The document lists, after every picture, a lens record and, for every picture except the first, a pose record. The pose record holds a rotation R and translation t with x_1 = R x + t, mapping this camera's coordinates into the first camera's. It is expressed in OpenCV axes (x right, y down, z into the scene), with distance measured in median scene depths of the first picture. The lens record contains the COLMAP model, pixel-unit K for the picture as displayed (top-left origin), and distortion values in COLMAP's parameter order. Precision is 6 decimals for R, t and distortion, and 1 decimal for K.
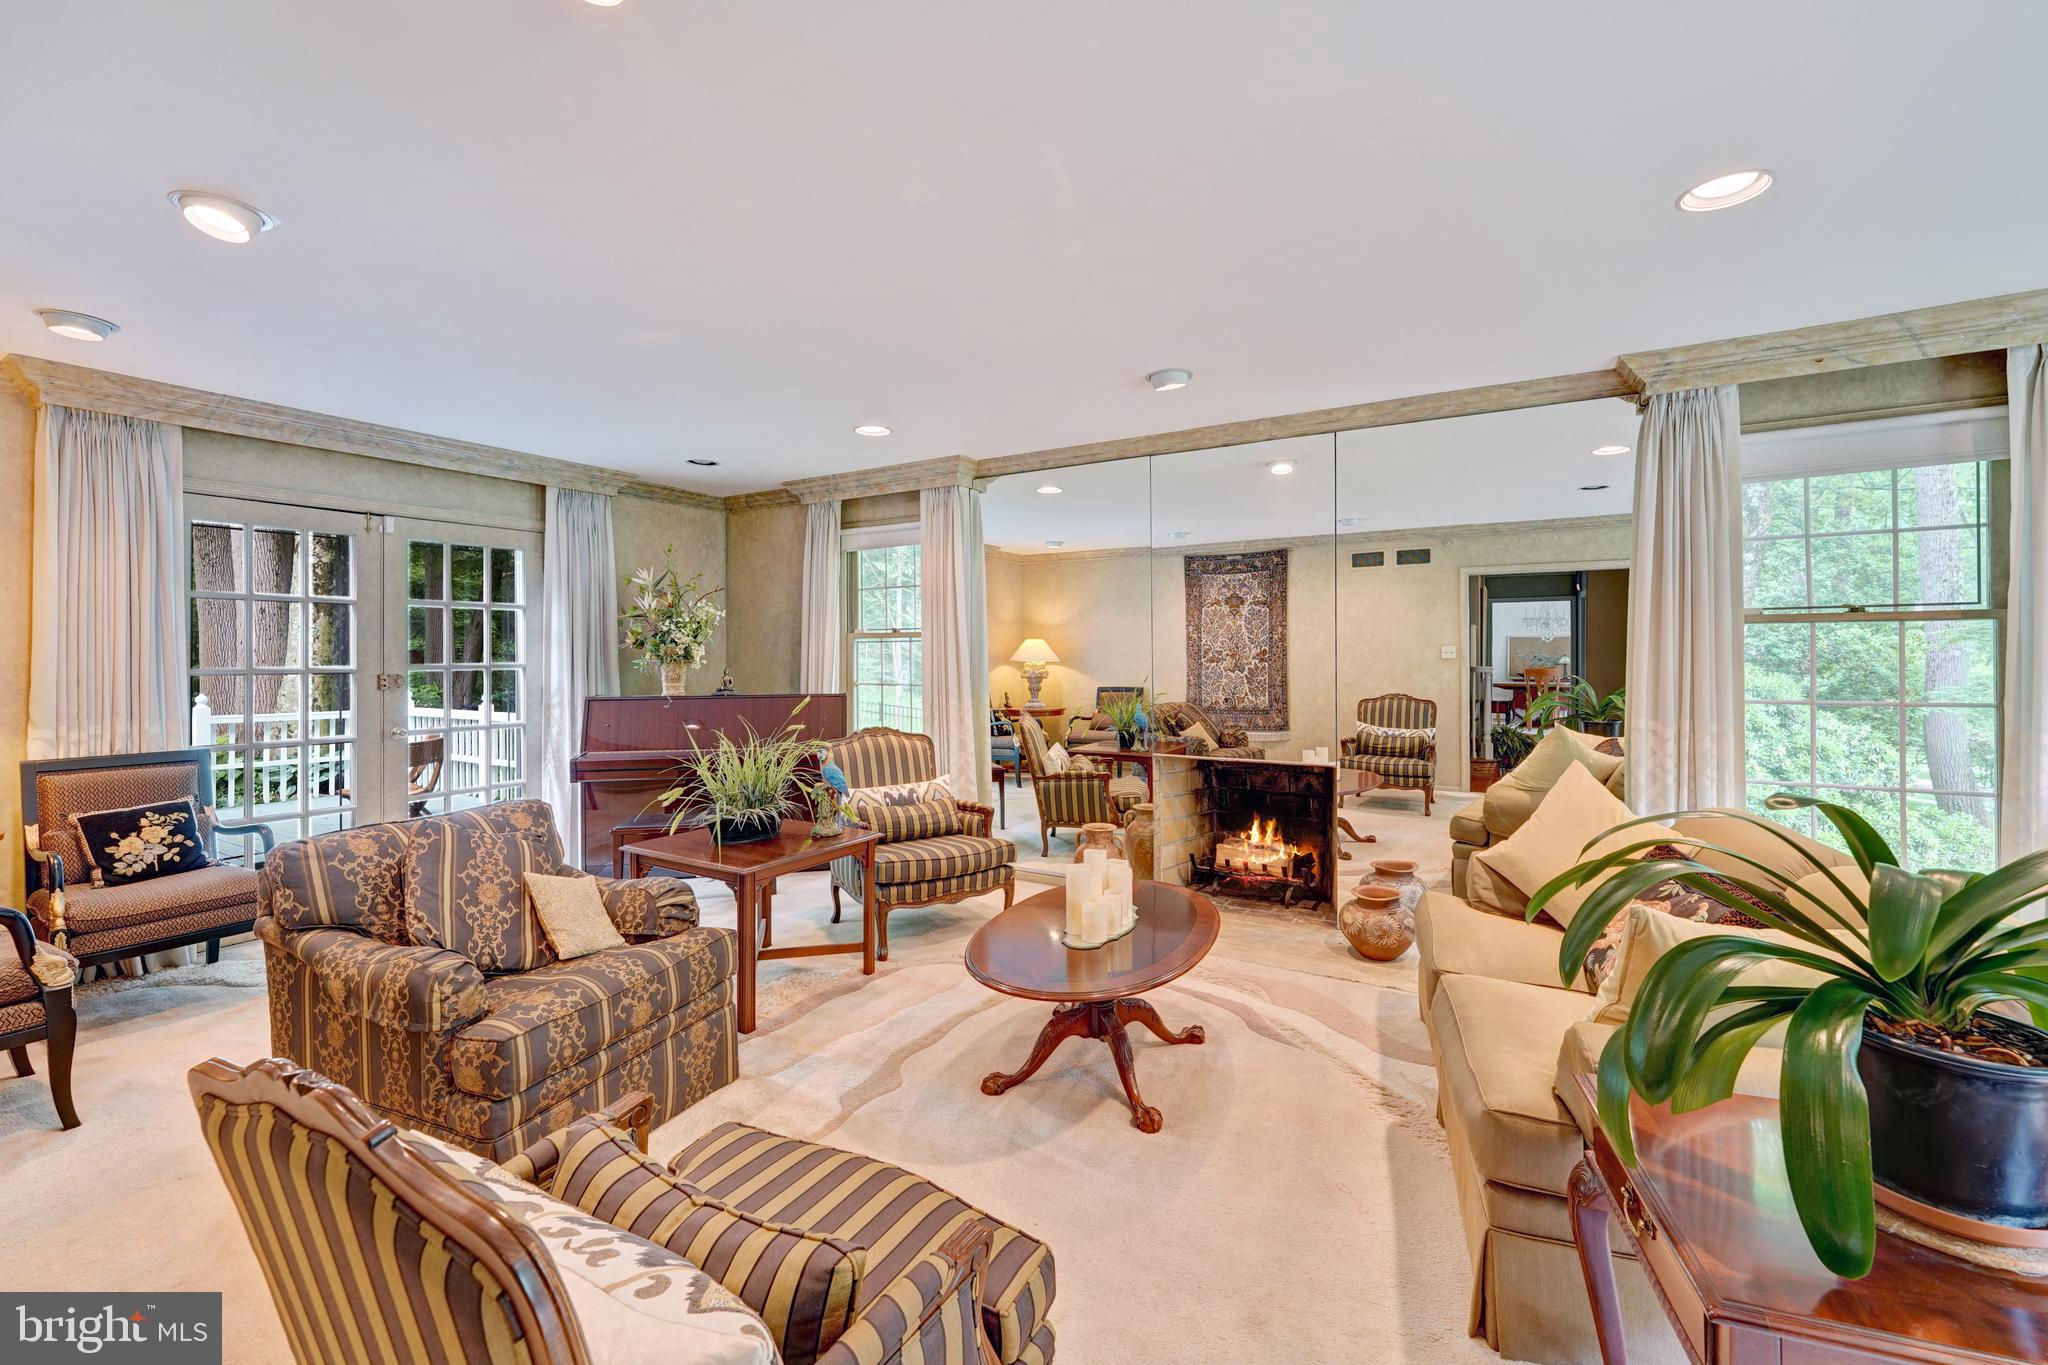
lens RADIAL K [[853.0, 0, 1023.6], [0, 853.0, 673.4], [0, 0, 1]] dist [0.001618, -0.000526]
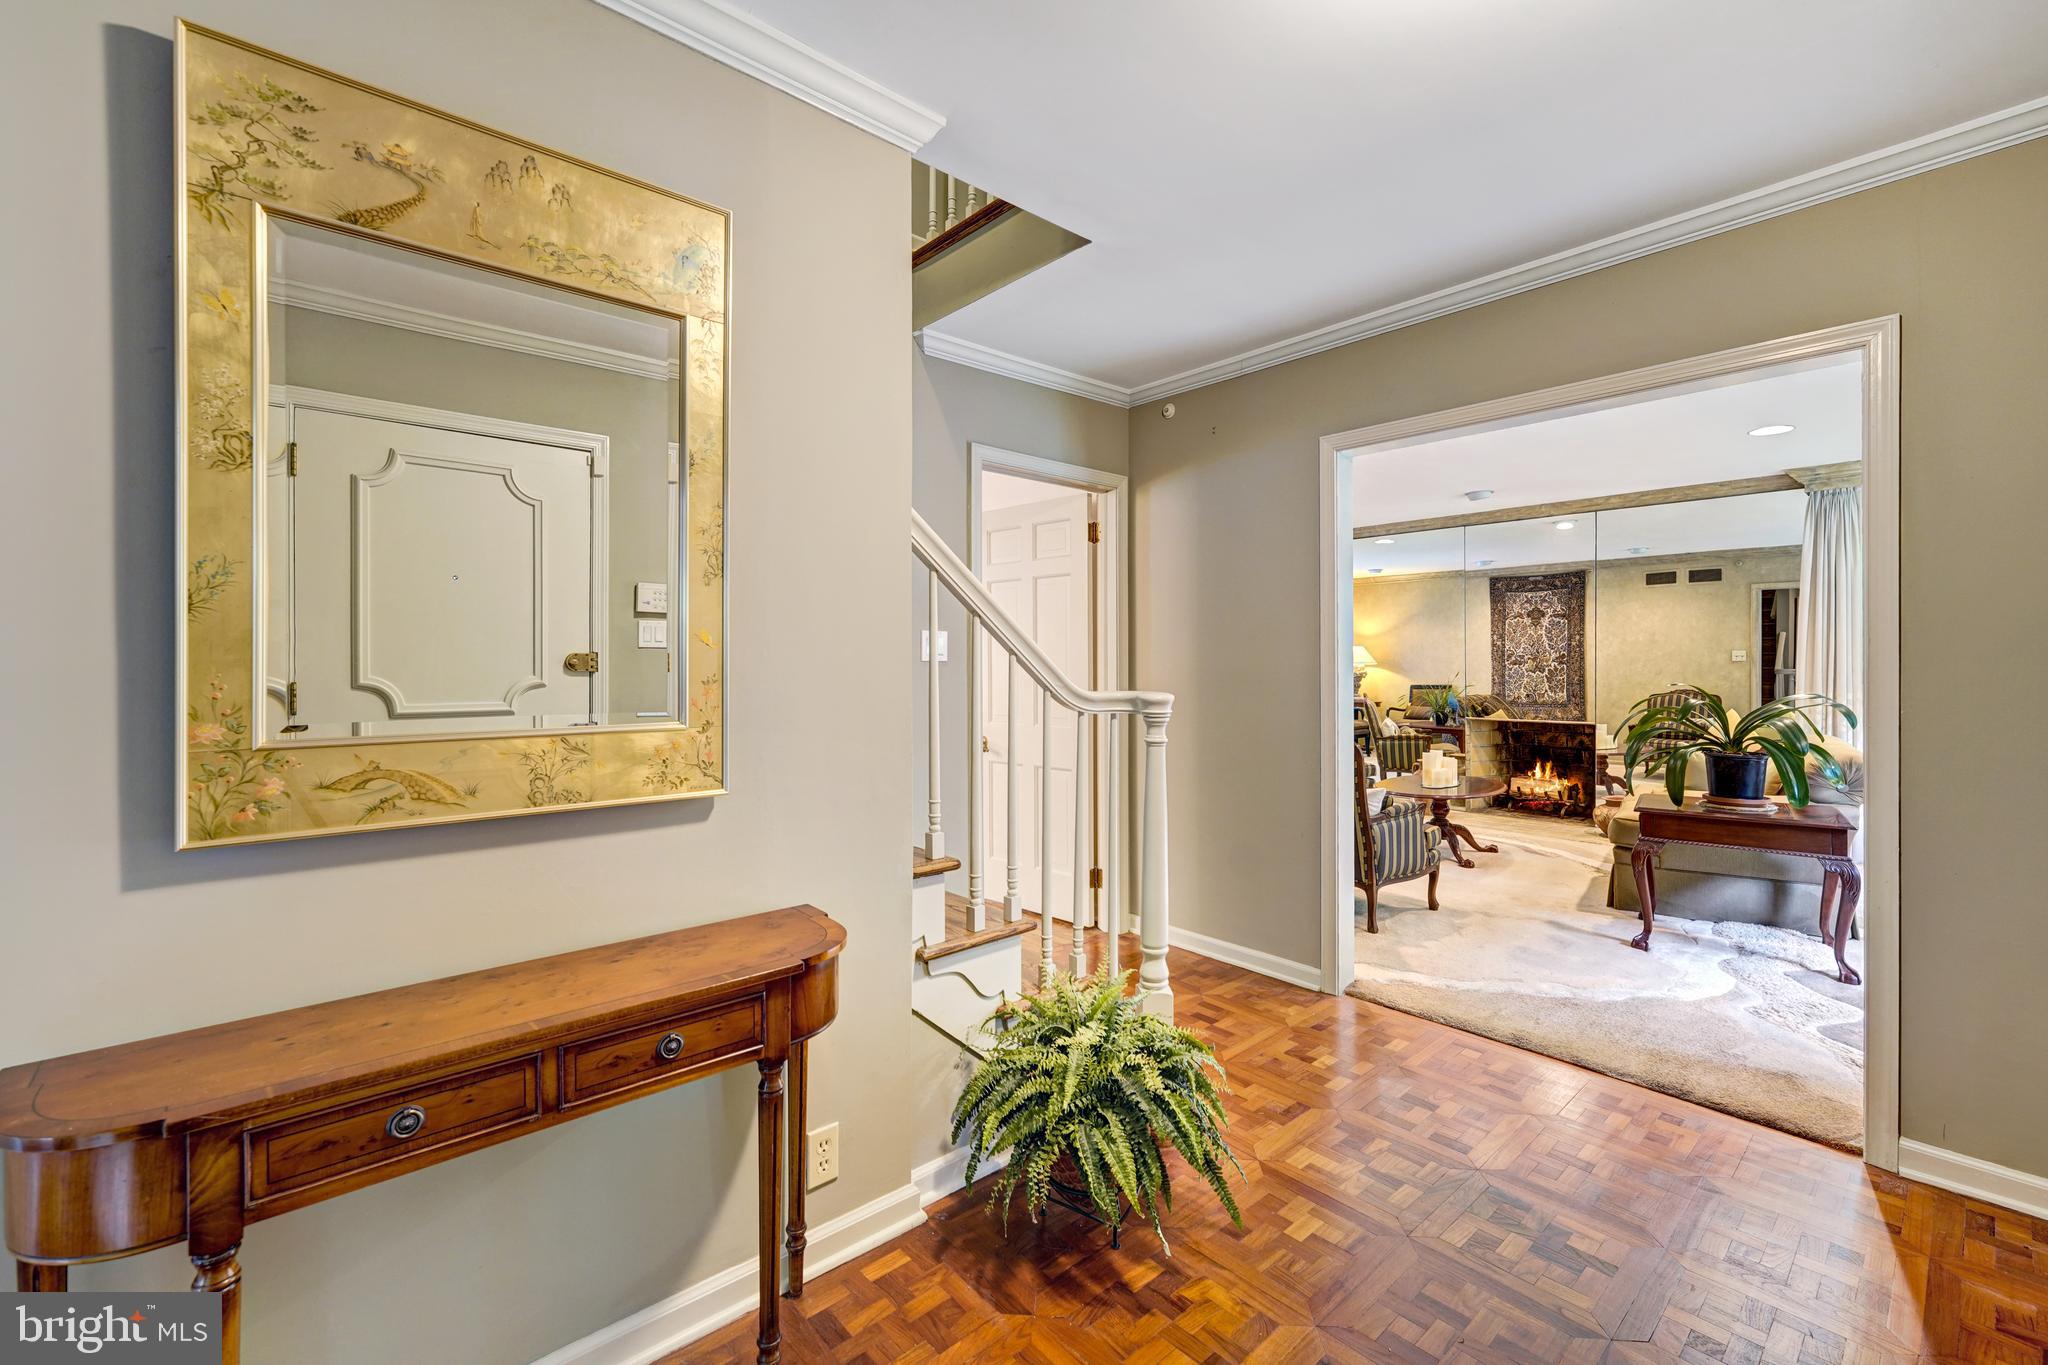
lens RADIAL K [[853.0, 0, 1029.7], [0, 853.0, 674.5], [0, 0, 1]] dist [0.001618, -0.000526]
pose [[0.952458, 0.007891, -0.304566, -0.074749], [-0.011100, 0.999900, -0.008804, 0.021624], [0.304466, 0.011766, 0.952450, -0.410575]]
